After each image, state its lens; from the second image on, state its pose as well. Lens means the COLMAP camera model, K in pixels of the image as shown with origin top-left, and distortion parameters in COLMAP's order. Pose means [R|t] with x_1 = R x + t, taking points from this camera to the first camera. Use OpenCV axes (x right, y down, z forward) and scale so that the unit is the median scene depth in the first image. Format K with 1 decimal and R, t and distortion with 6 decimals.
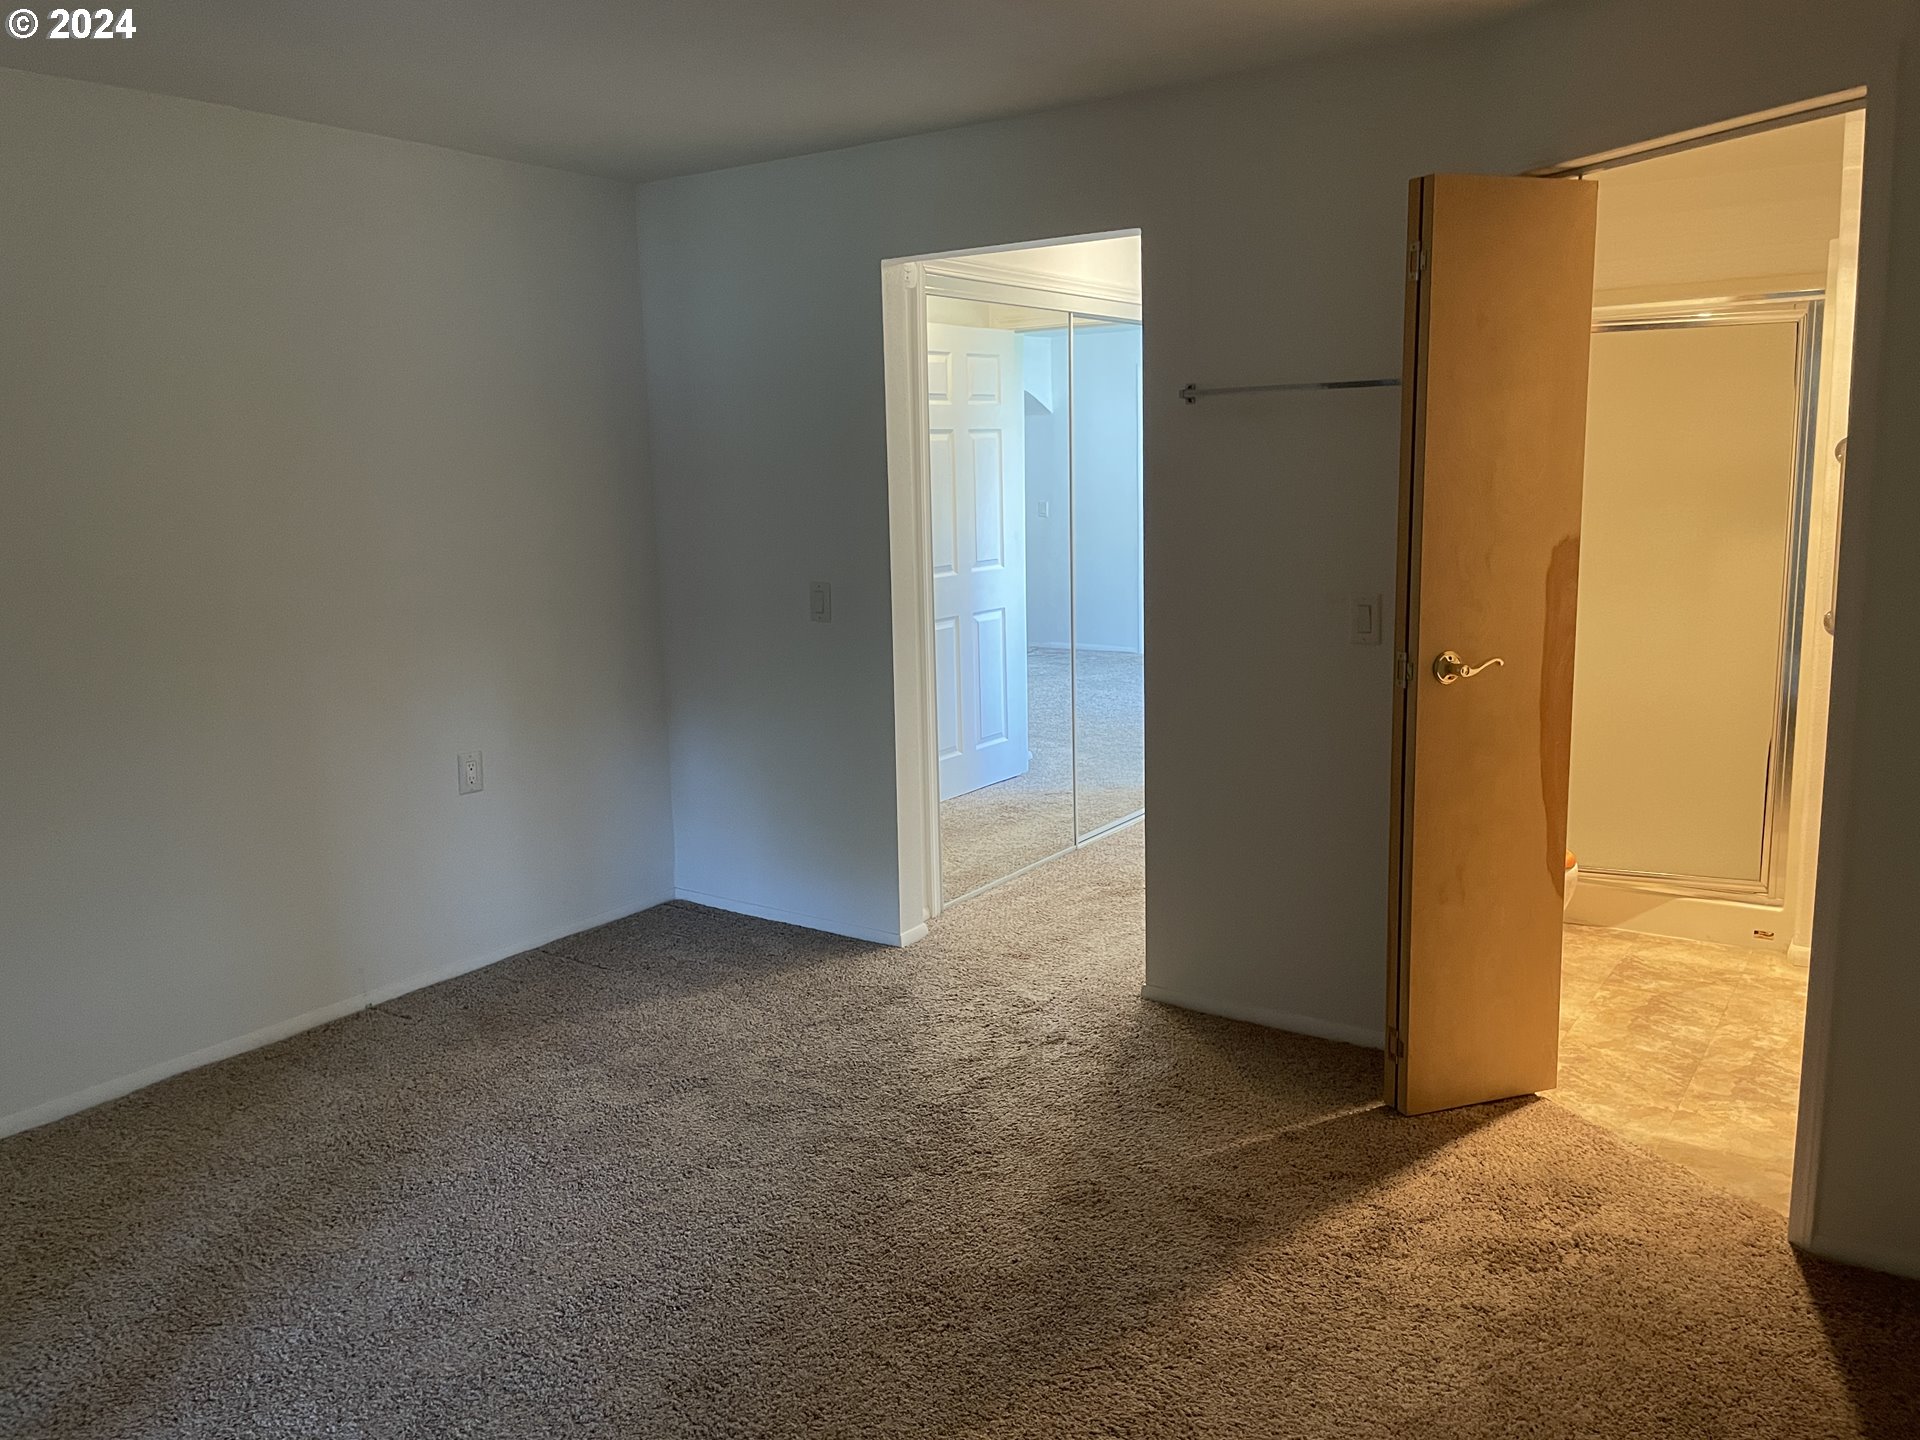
lens RADIAL K [[1456.4, 0, 956.7], [0, 1456.4, 693.6], [0, 0, 1]] dist [0.108768, -0.129081]
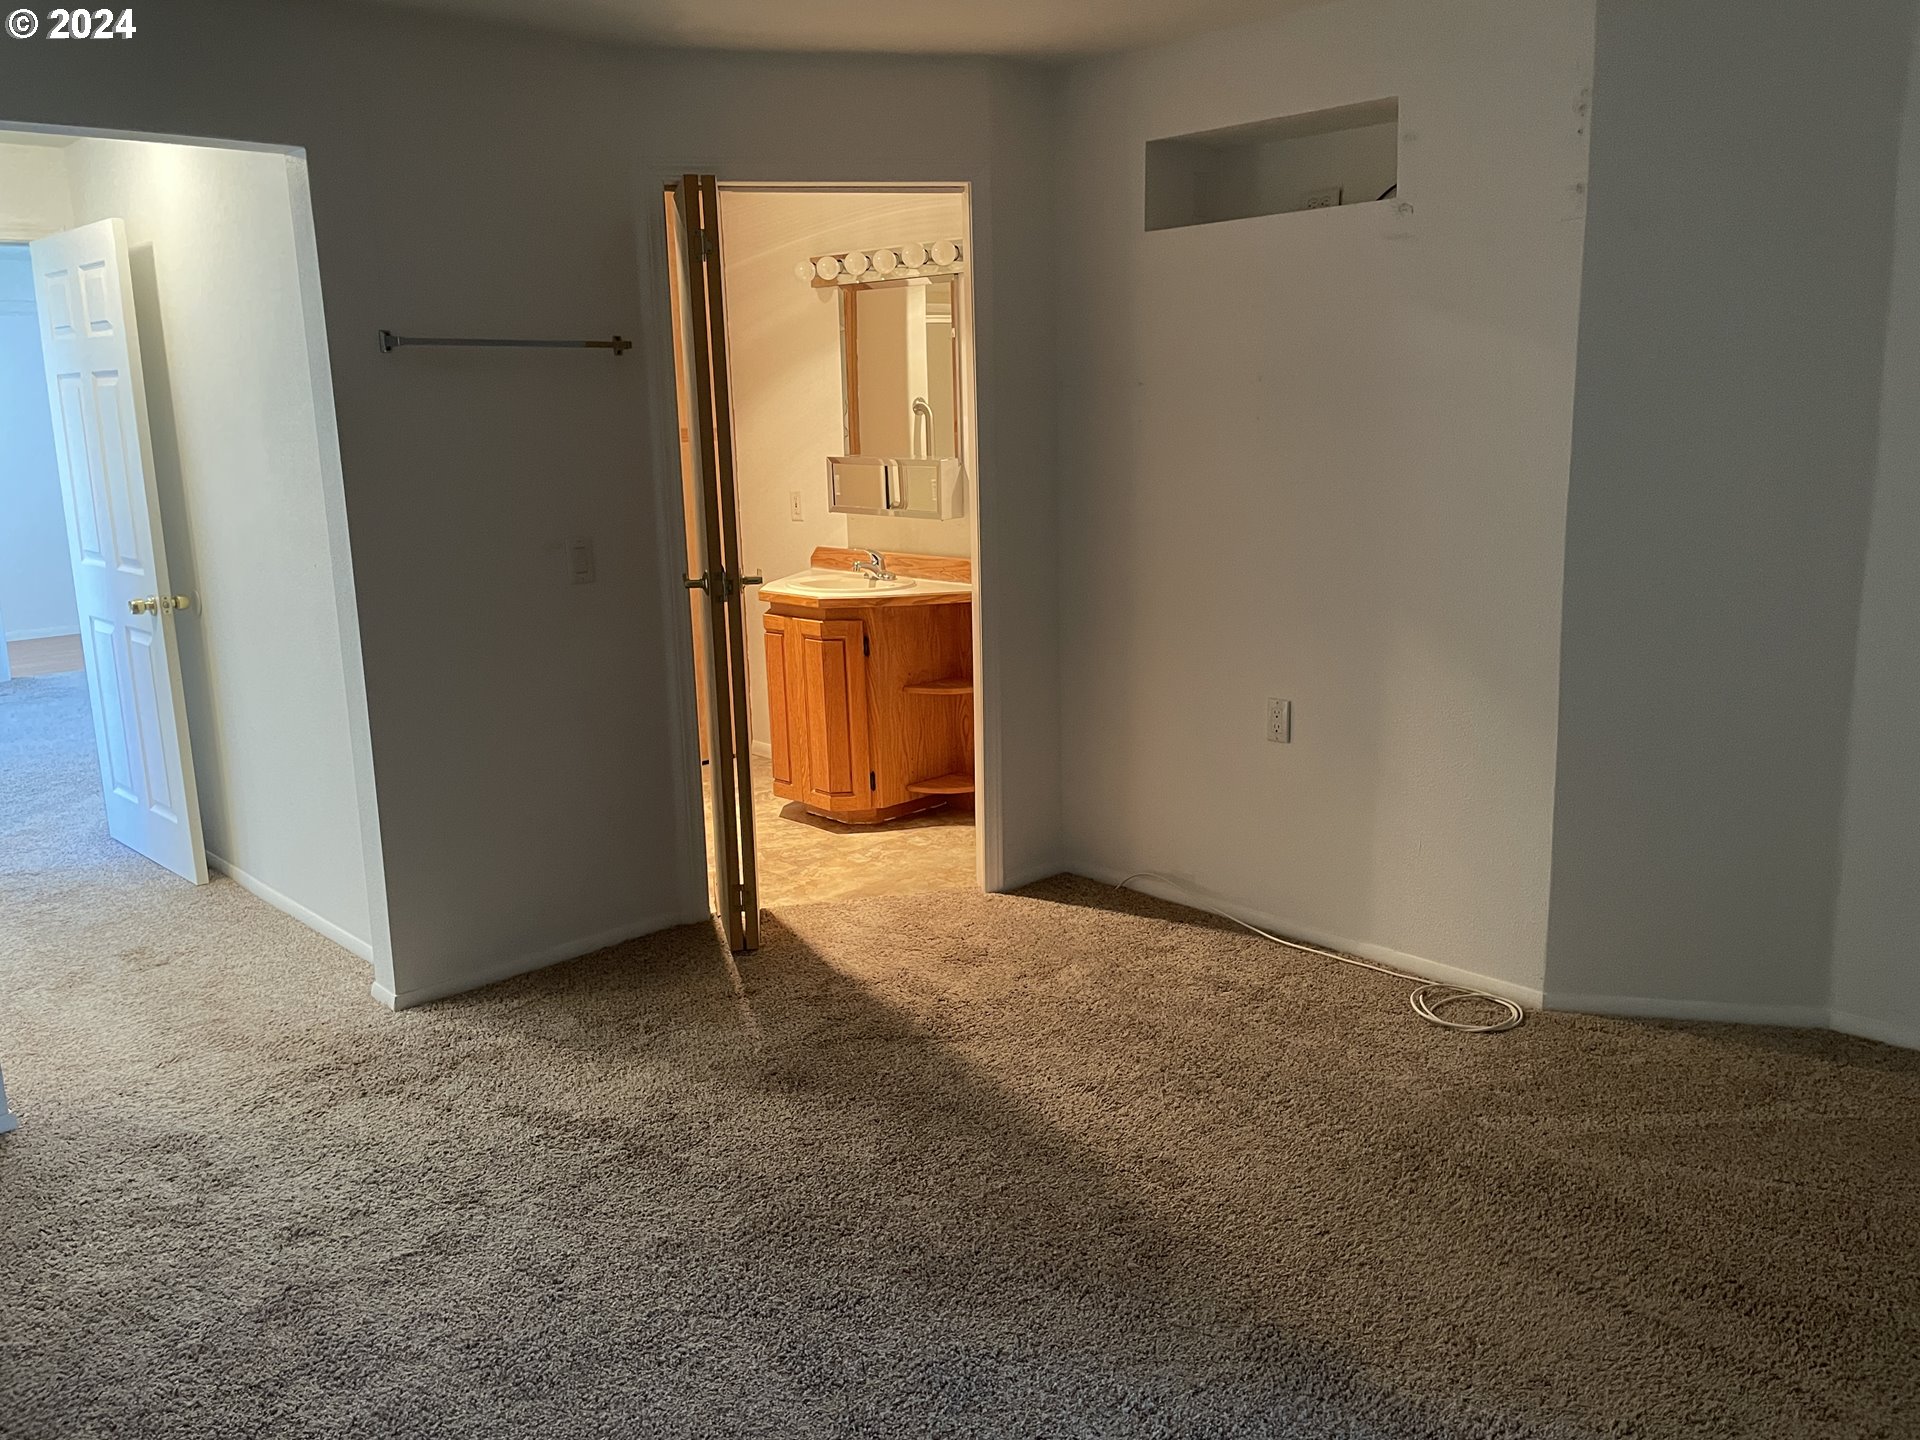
lens RADIAL K [[1456.4, 0, 956.7], [0, 1456.4, 693.6], [0, 0, 1]] dist [0.108768, -0.129081]
pose [[0.206946, -0.173877, 0.962777, -0.809451], [0.171060, 0.975352, 0.139379, -0.064378], [-0.963282, 0.135849, 0.231588, 0.535584]]
